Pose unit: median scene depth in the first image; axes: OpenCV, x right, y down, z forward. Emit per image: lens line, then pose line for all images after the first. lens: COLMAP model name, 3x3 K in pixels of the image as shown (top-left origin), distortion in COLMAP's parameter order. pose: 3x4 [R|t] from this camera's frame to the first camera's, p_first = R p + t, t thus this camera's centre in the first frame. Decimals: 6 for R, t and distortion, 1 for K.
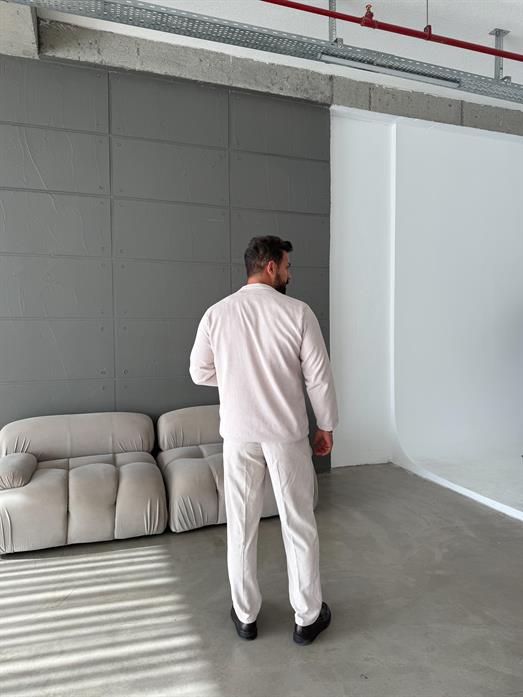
lens RADIAL K [[504.0, 0, 265.7], [0, 504.0, 343.7], [0, 0, 1]] dist [0.003205, -0.012361]
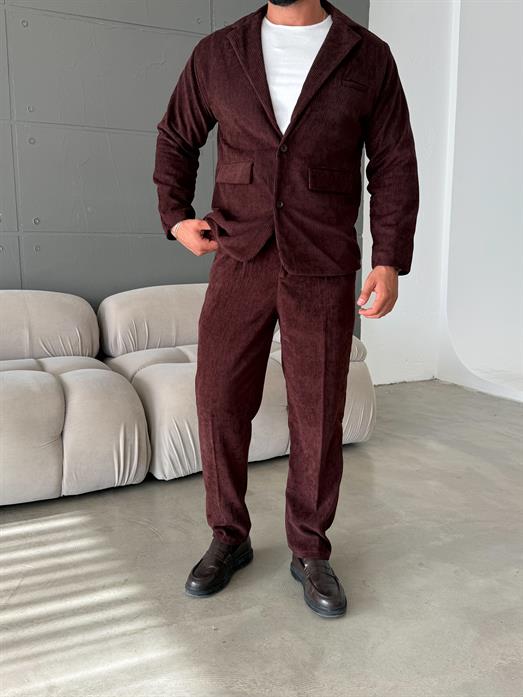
lens RADIAL K [[702.5, 0, 263.7], [0, 702.5, 353.9], [0, 0, 1]] dist [0.069131, 0.000000]
pose [[0.986795, -0.019755, 0.160766, -0.165280], [-0.002622, 0.990456, 0.137803, 0.096776], [-0.161954, -0.136405, 0.977325, 0.165467]]
